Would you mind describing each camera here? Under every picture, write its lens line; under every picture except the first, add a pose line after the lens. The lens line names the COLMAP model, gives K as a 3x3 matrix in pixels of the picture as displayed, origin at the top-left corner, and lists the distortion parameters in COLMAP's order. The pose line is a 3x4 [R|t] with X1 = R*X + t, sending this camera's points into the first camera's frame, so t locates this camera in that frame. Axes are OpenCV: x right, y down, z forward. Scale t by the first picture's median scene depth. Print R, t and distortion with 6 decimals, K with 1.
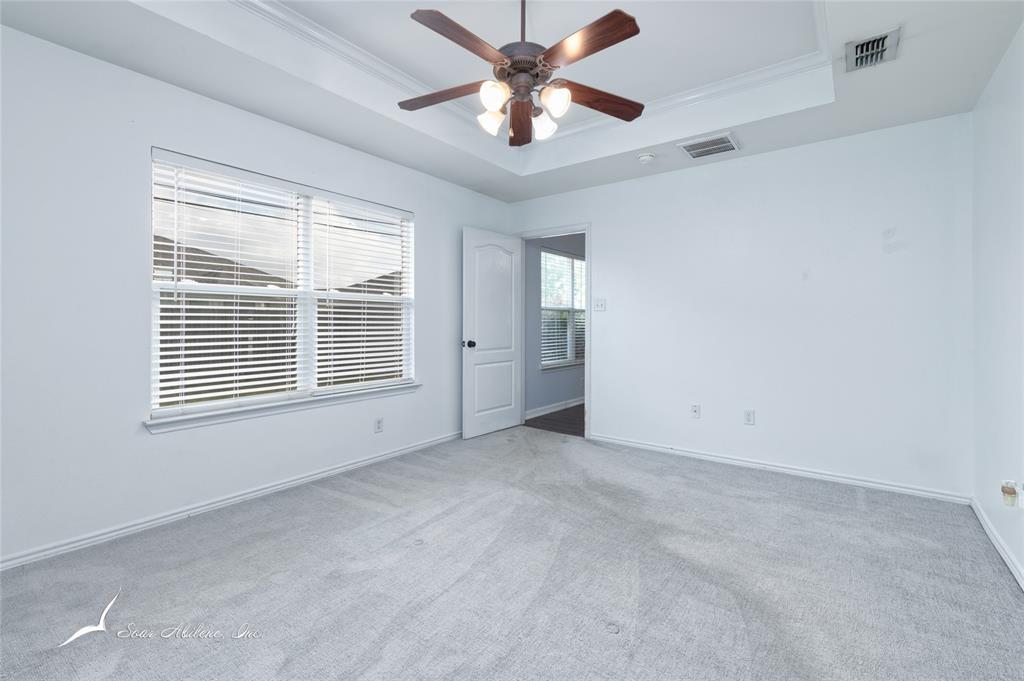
lens RADIAL K [[450.7, 0, 517.5], [0, 450.7, 321.7], [0, 0, 1]] dist [0.045344, 0.000054]
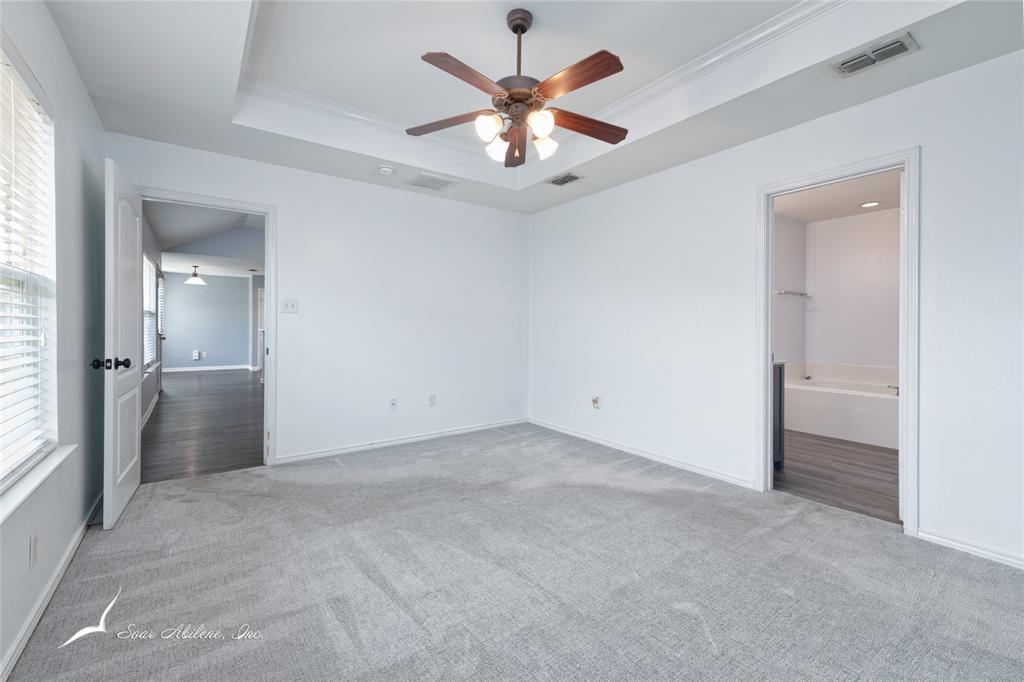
lens RADIAL K [[443.6, 0, 514.5], [0, 443.6, 329.2], [0, 0, 1]] dist [0.026517, -0.000231]
pose [[0.301071, -0.007473, 0.953572, -0.724177], [-0.004467, 0.999947, 0.009247, -0.003094], [-0.953591, -0.007044, 0.301022, 0.475326]]
